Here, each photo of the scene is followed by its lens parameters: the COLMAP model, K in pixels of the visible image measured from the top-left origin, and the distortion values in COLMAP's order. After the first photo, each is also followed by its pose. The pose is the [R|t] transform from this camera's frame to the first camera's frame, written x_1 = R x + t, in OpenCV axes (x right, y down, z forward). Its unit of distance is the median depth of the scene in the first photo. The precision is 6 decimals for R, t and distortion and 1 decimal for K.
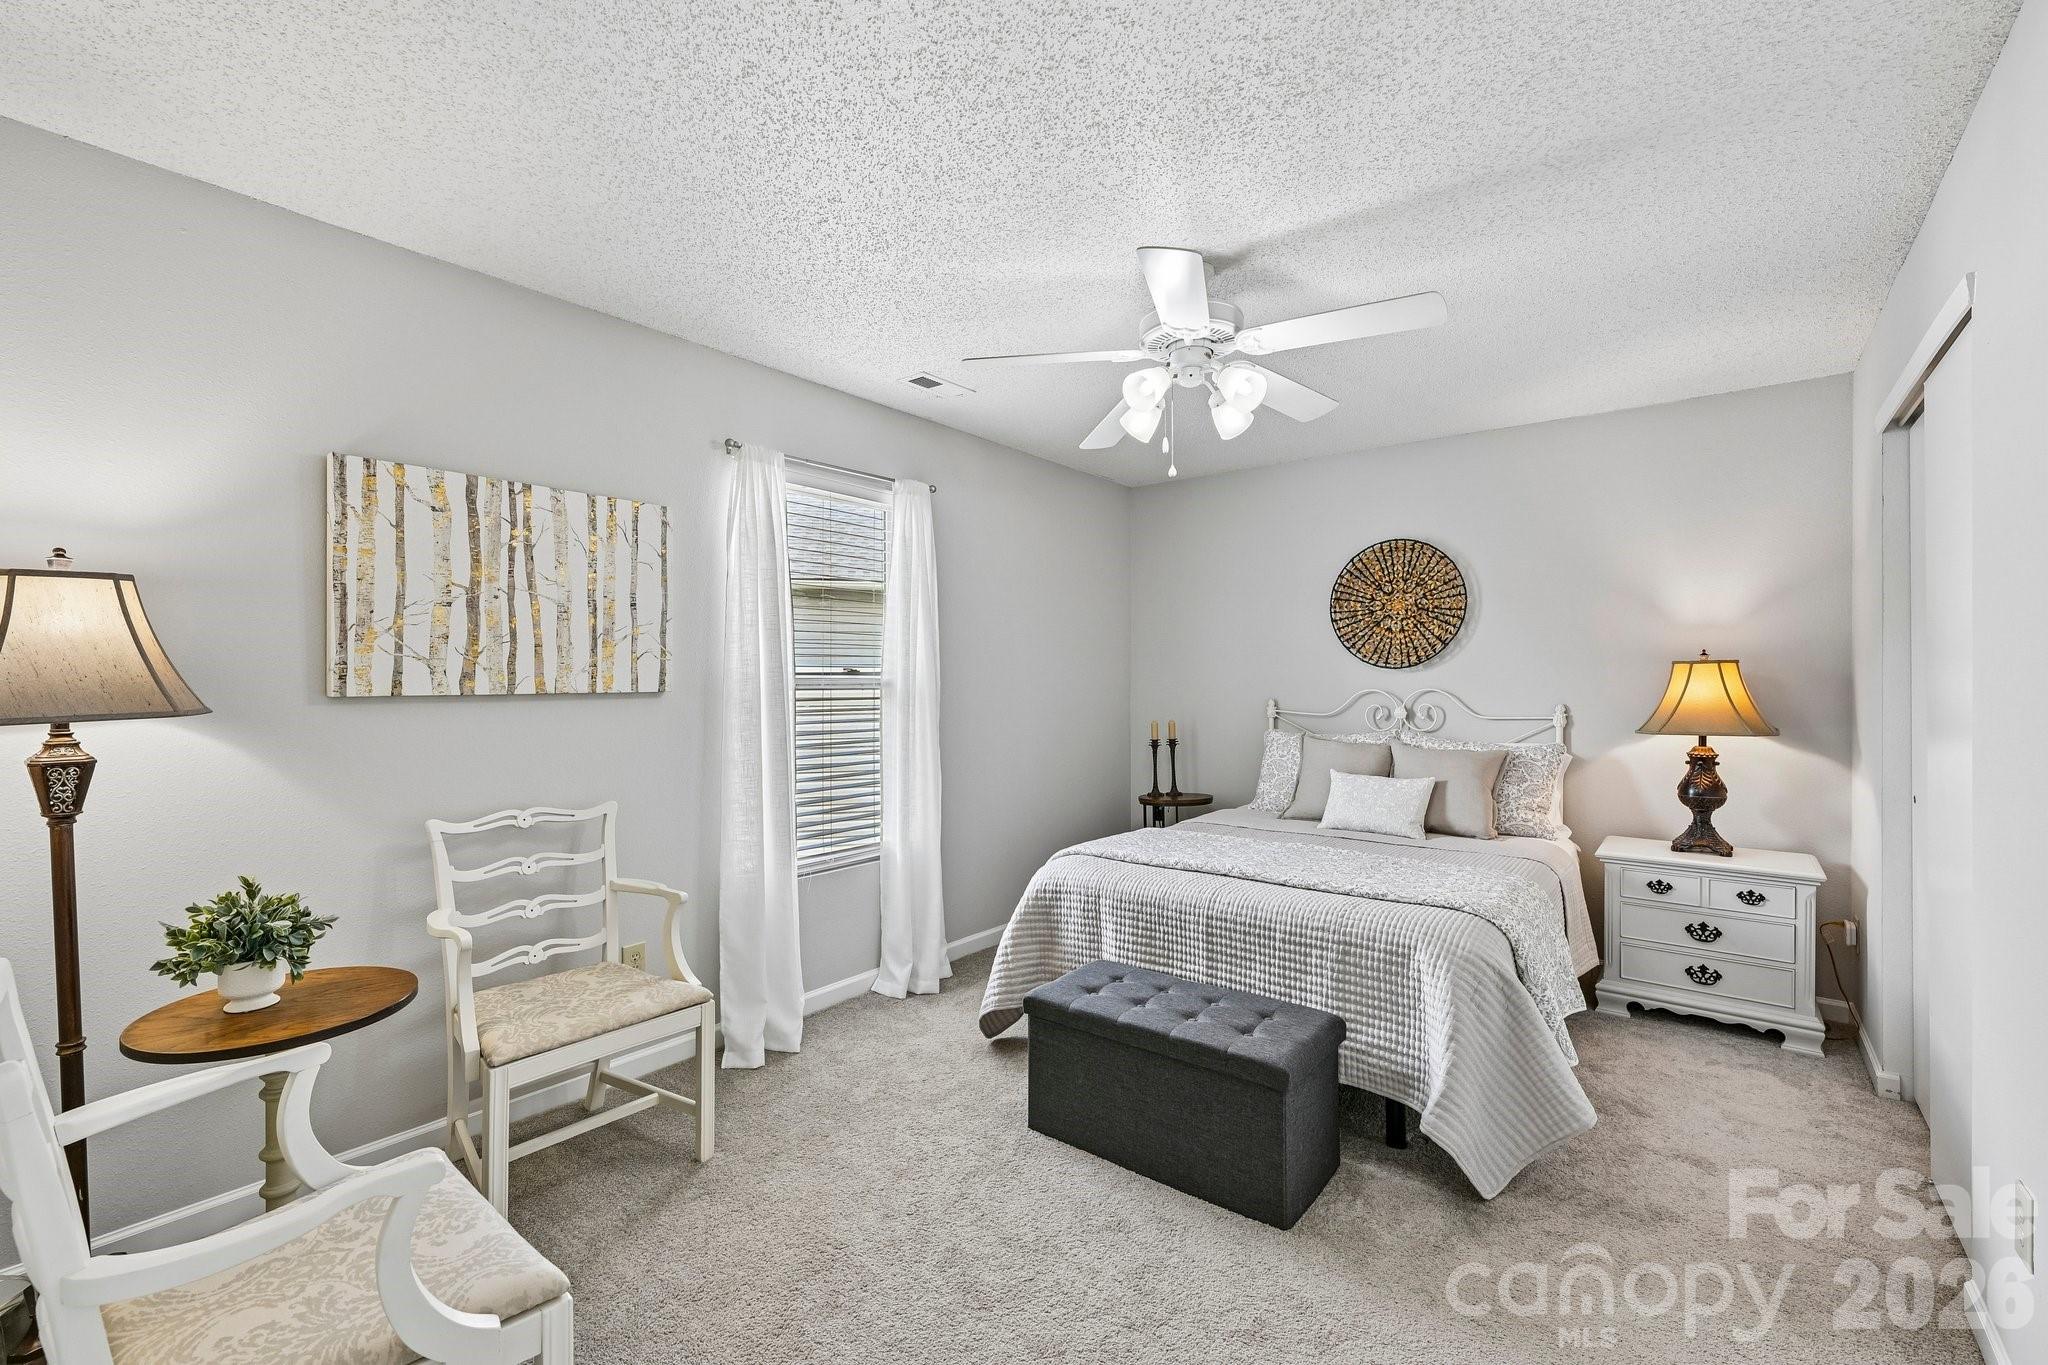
lens RADIAL K [[868.8, 0, 1025.5], [0, 868.8, 675.9], [0, 0, 1]] dist [0.002879, 0.000248]
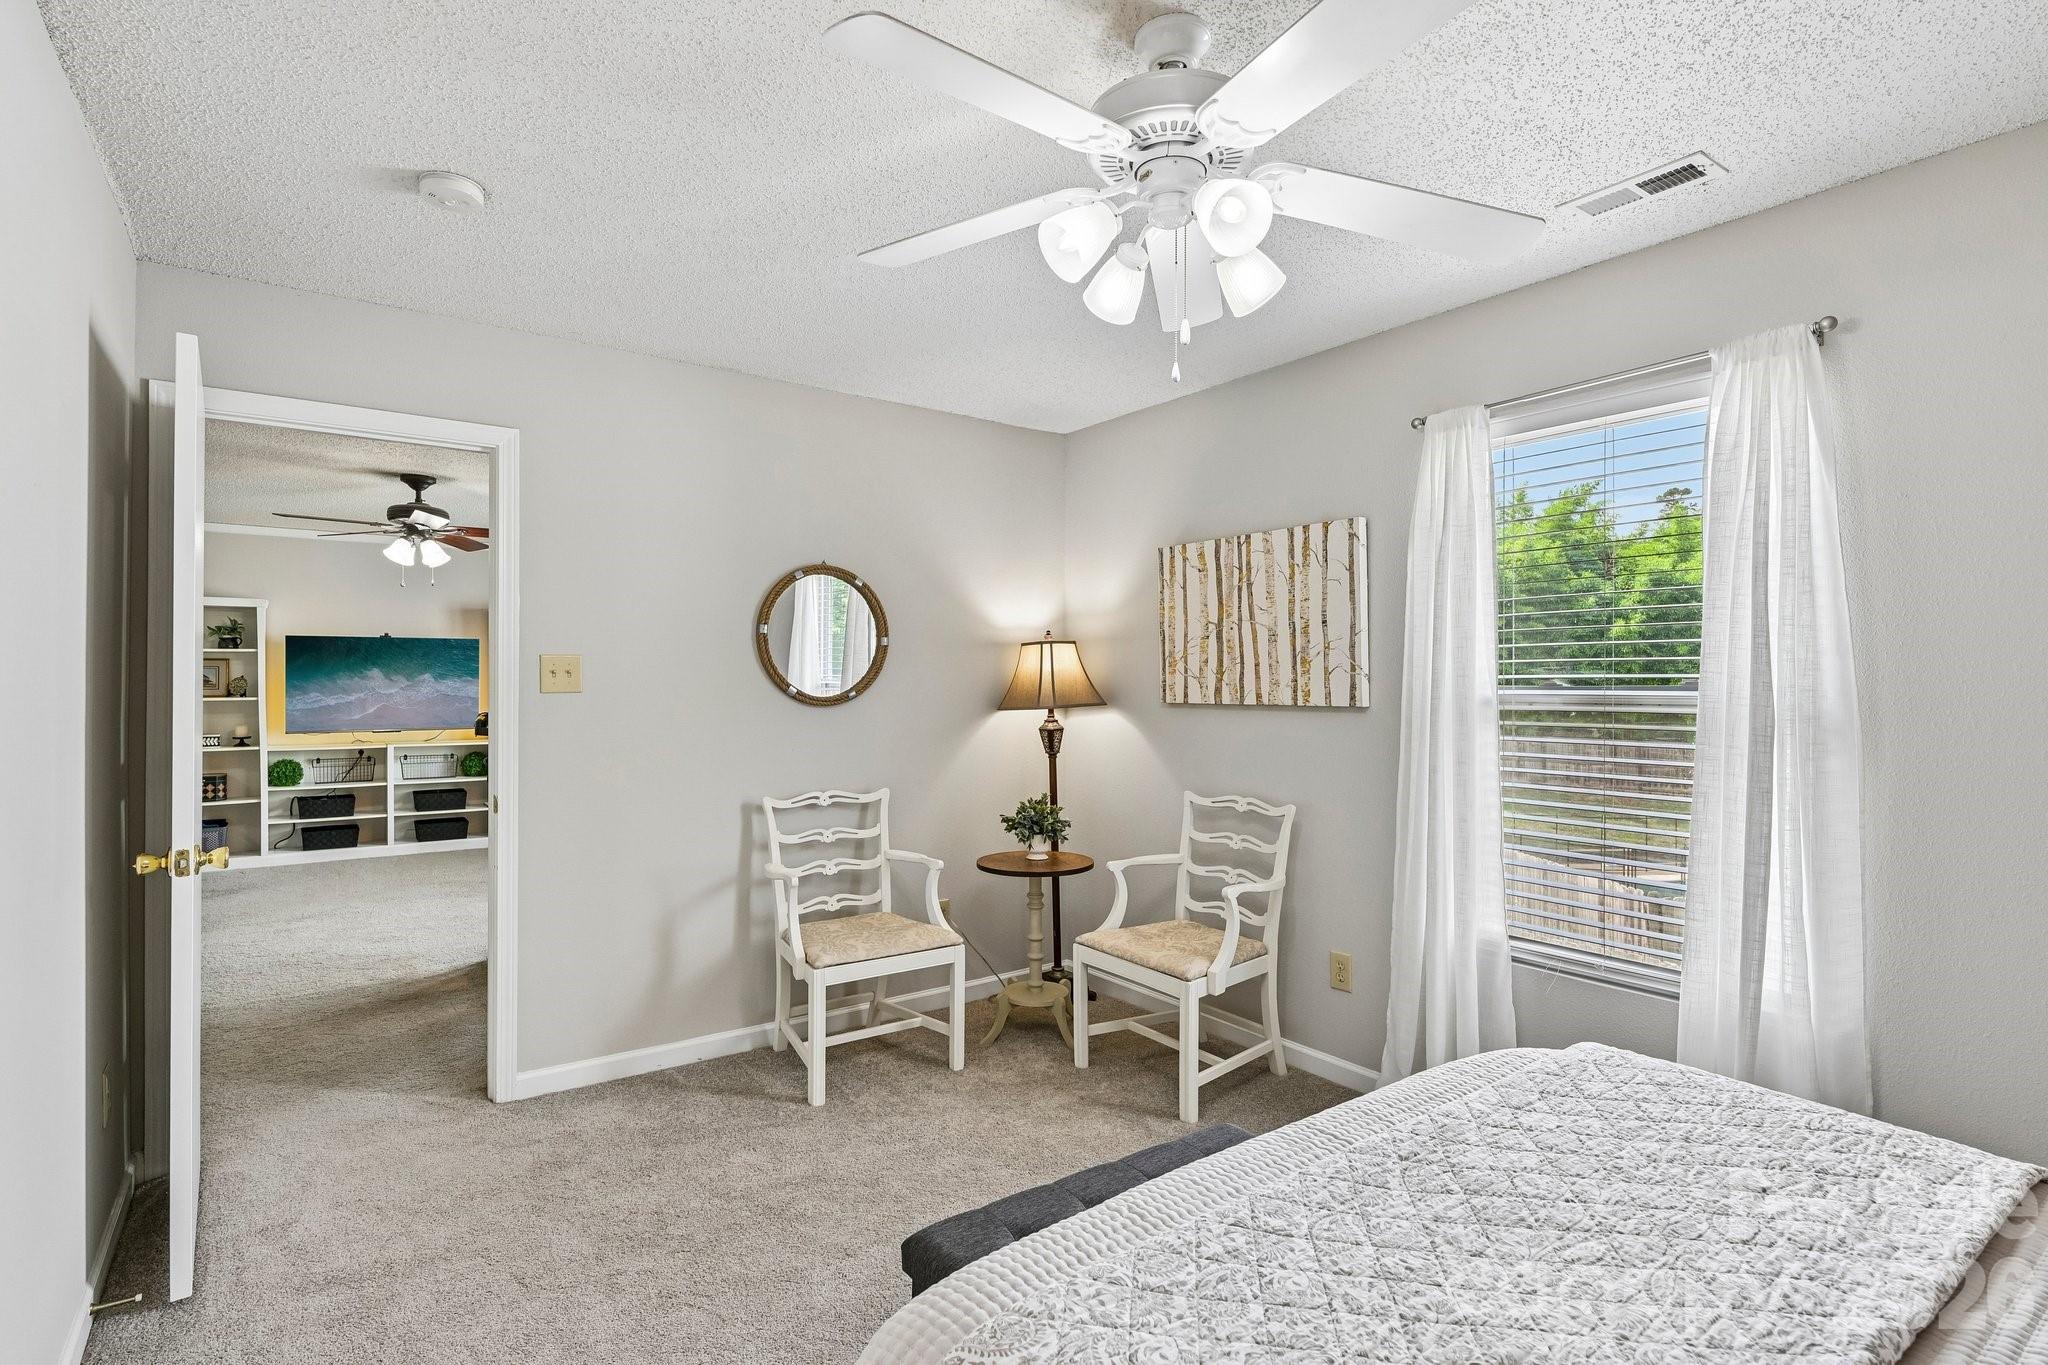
lens RADIAL K [[982.8, 0, 1023.2], [0, 982.8, 679.6], [0, 0, 1]] dist [-0.004997, -0.000717]
pose [[-0.261947, -0.009852, -0.965032, 0.862905], [-0.006001, 0.999945, -0.008580, -0.000796], [0.965064, 0.003543, -0.261992, 1.068560]]
